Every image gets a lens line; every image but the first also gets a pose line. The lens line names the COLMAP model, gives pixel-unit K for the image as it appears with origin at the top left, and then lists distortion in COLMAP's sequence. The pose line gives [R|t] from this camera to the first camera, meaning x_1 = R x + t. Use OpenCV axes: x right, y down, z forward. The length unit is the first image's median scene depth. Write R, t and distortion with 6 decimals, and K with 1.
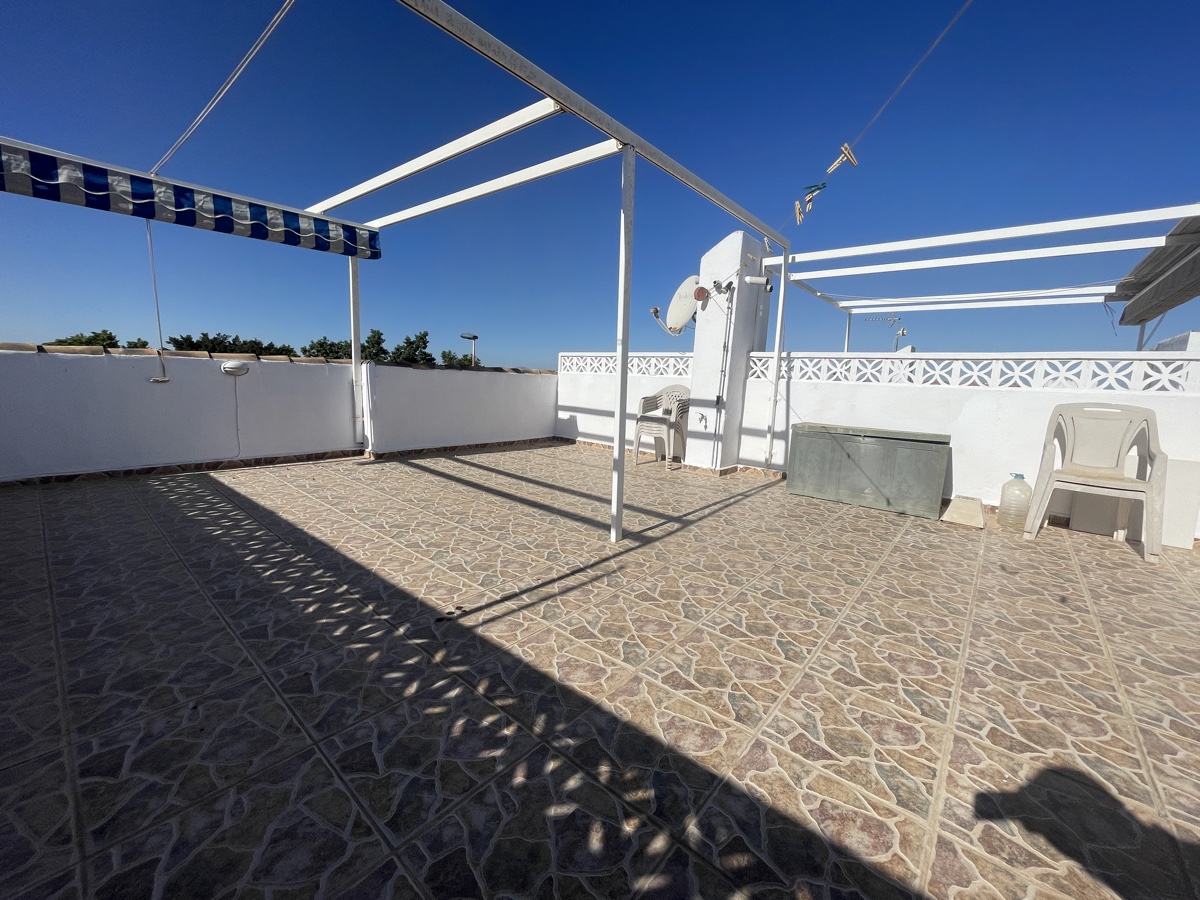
lens RADIAL K [[482.1, 0, 598.9], [0, 482.1, 449.9], [0, 0, 1]] dist [-0.003280, -0.000174]
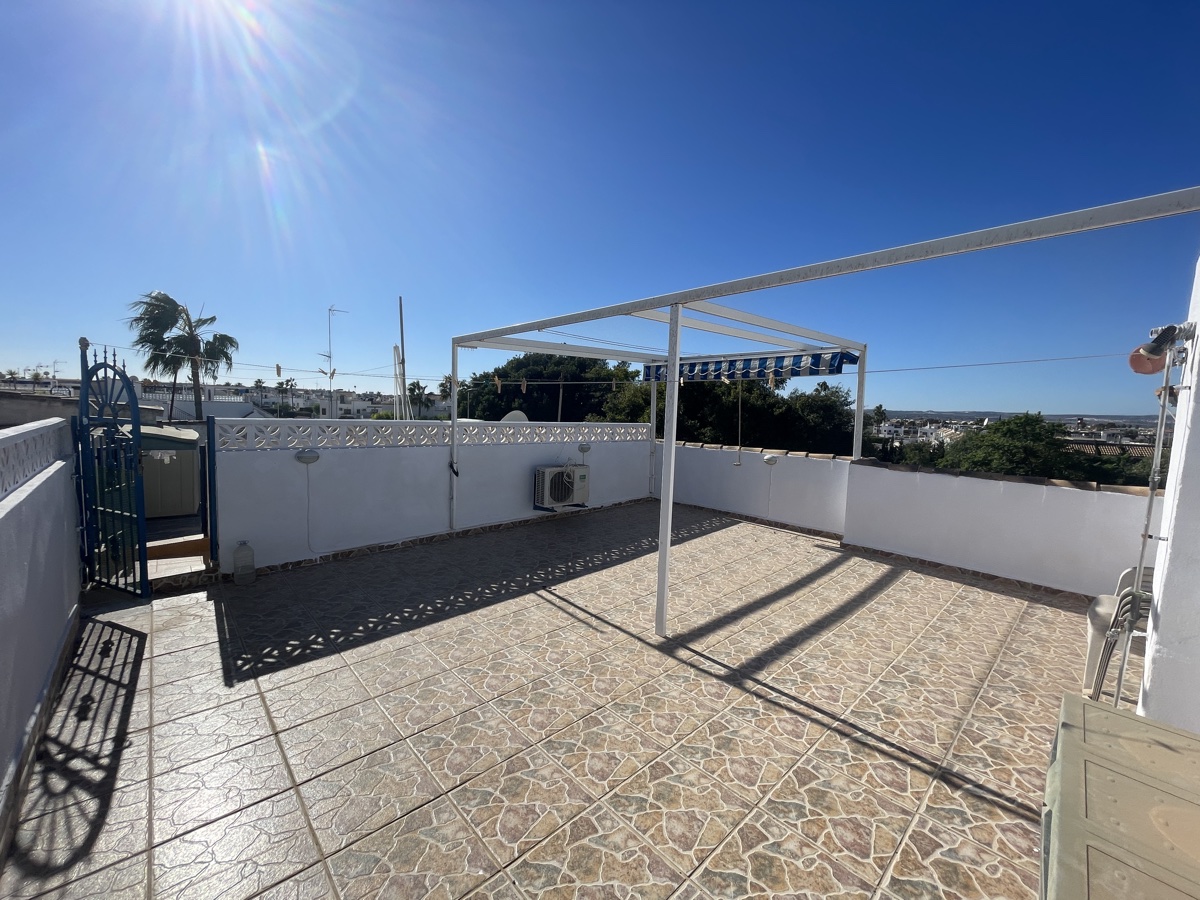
lens RADIAL K [[482.1, 0, 596.9], [0, 482.1, 446.3], [0, 0, 1]] dist [-0.003280, -0.000174]
pose [[-0.131523, 0.034038, -0.990729, 1.282086], [-0.179231, 0.982123, 0.057536, -0.312565], [0.974976, 0.185136, -0.123071, 1.015828]]
